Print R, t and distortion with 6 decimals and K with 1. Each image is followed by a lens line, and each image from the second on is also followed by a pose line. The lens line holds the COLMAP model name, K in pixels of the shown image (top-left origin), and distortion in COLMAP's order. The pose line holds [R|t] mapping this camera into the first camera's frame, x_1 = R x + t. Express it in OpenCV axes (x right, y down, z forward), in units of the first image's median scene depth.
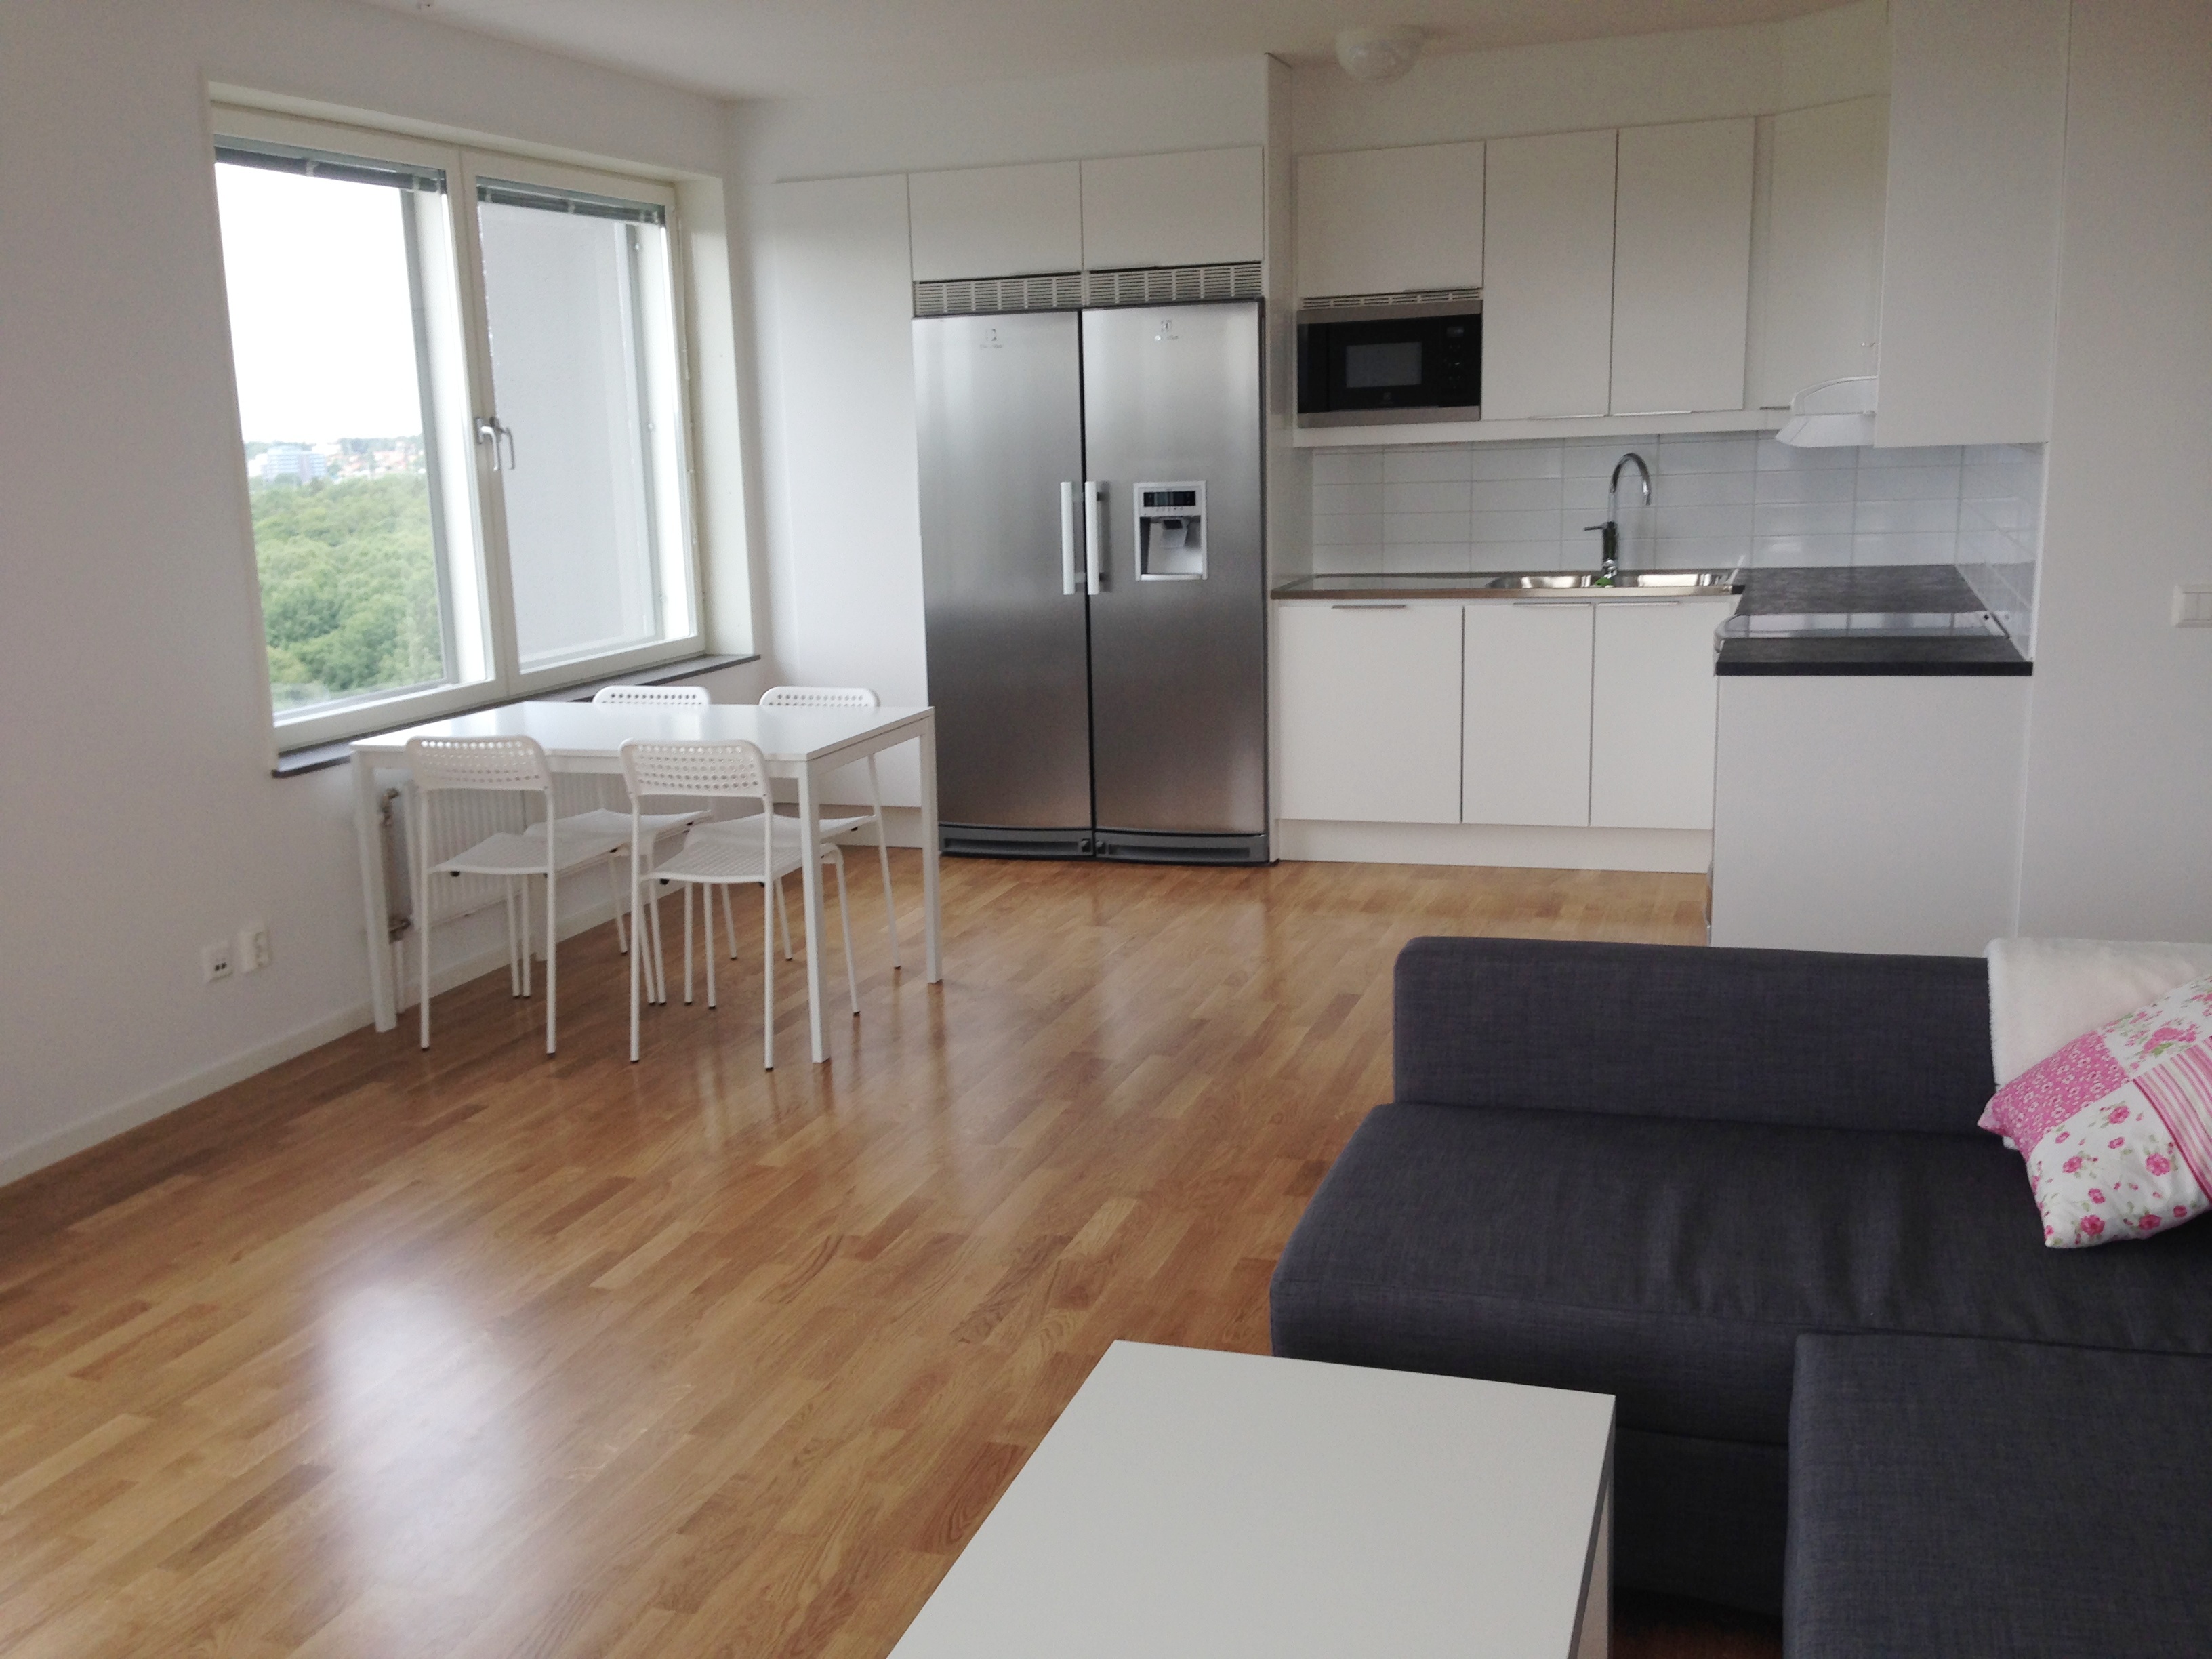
lens RADIAL K [[2017.1, 0, 1106.0], [0, 2017.1, 829.5], [0, 0, 1]] dist [-0.007737, 0.003544]
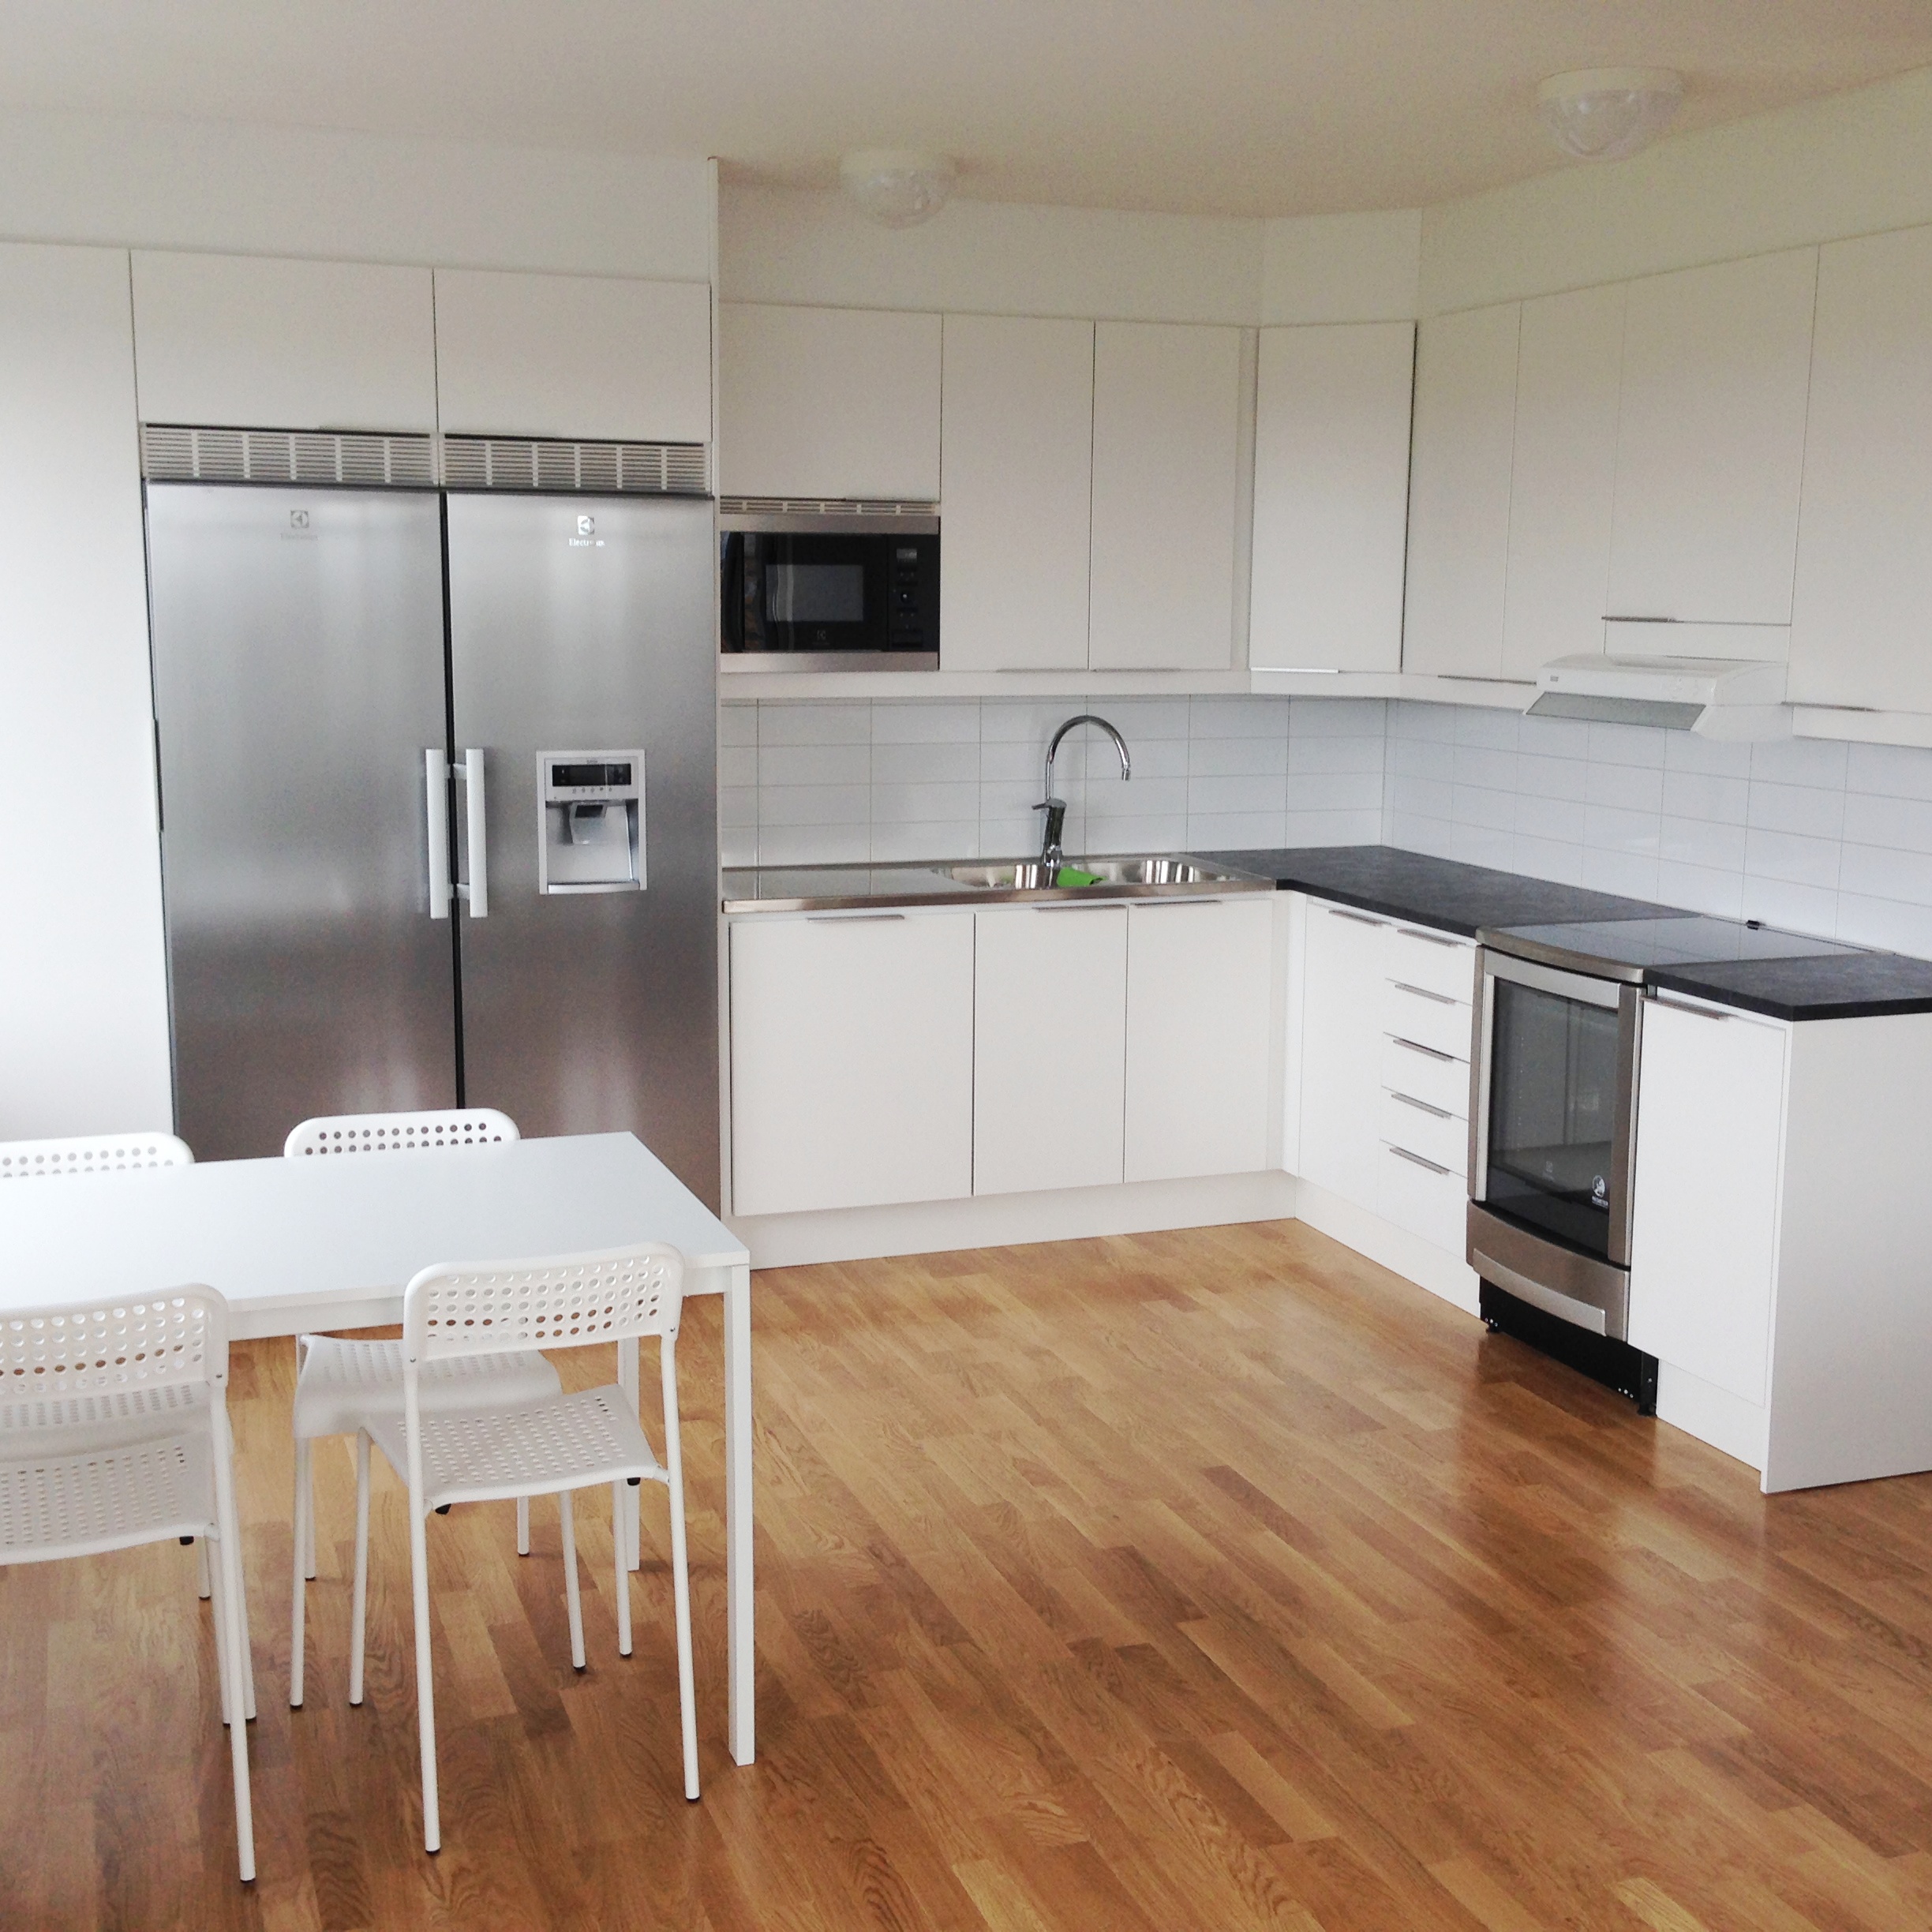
lens RADIAL K [[2255.4, 0, 966.0], [0, 2255.4, 966.0], [0, 0, 1]] dist [-0.064690, 0.000835]
pose [[0.767314, -0.059432, 0.638512, -0.362768], [0.095428, 0.995192, -0.022046, -0.070833], [-0.634132, 0.077848, 0.769296, 0.340901]]
